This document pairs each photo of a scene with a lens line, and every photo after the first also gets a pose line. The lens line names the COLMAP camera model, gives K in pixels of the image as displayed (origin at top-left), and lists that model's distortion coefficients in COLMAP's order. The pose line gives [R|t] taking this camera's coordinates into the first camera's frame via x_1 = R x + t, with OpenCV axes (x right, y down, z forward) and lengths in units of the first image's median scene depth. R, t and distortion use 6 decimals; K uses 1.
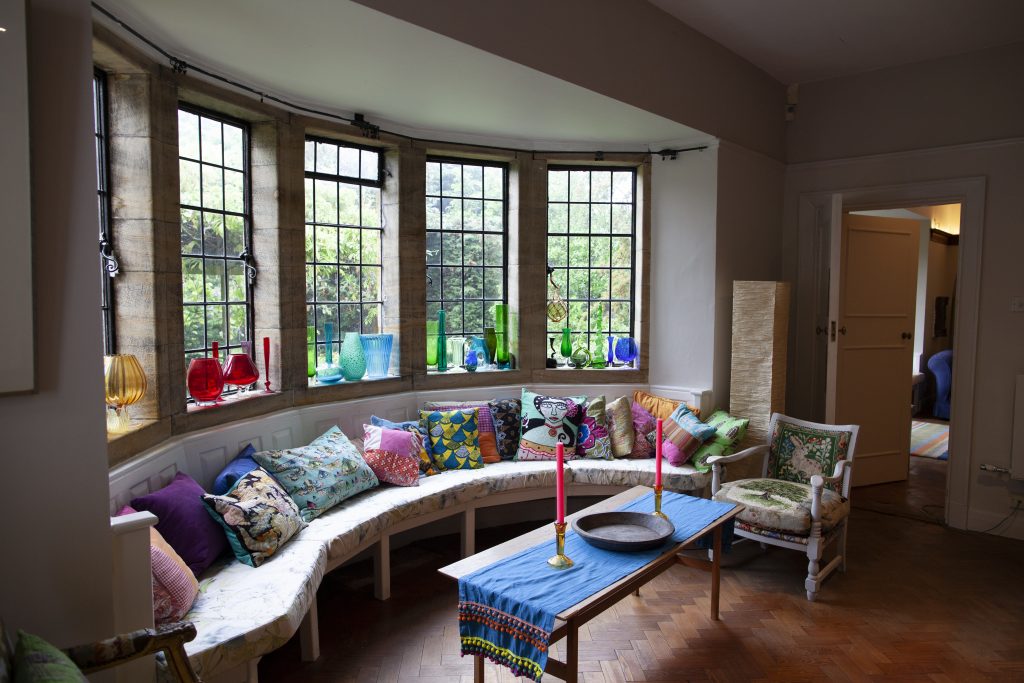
lens RADIAL K [[679.8, 0, 515.6], [0, 679.8, 340.1], [0, 0, 1]] dist [-0.065249, 0.085256]
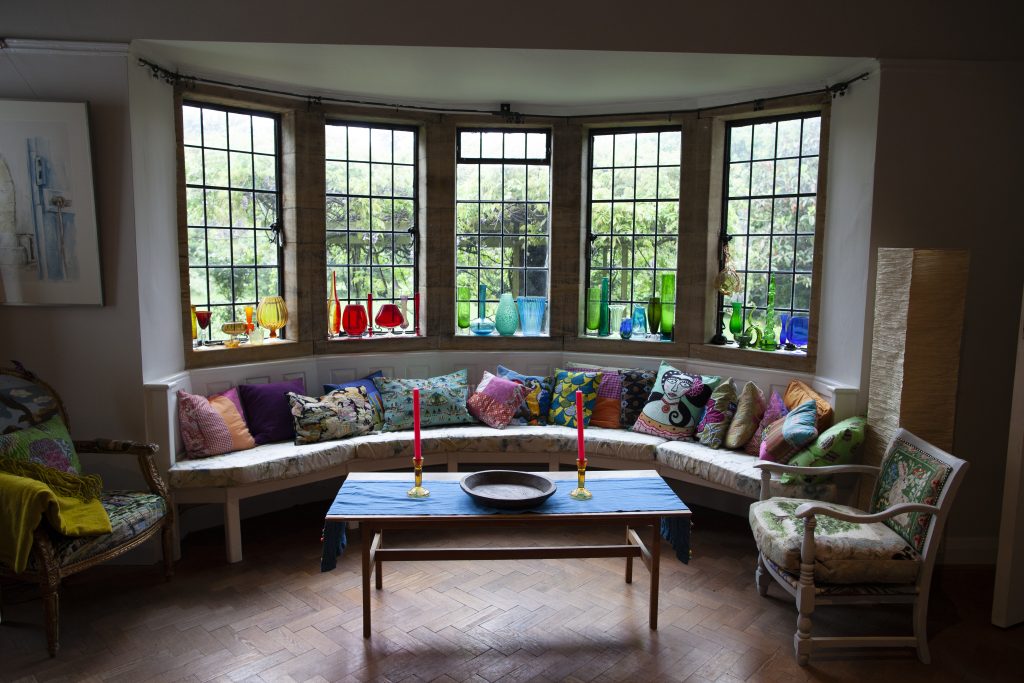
lens RADIAL K [[679.8, 0, 515.6], [0, 679.8, 340.1], [0, 0, 1]] dist [-0.065249, 0.085256]
pose [[0.706146, 0.090186, -0.702299, 0.582242], [-0.061713, 0.995920, 0.065841, -0.009844], [0.705372, -0.003152, 0.708830, 0.180917]]
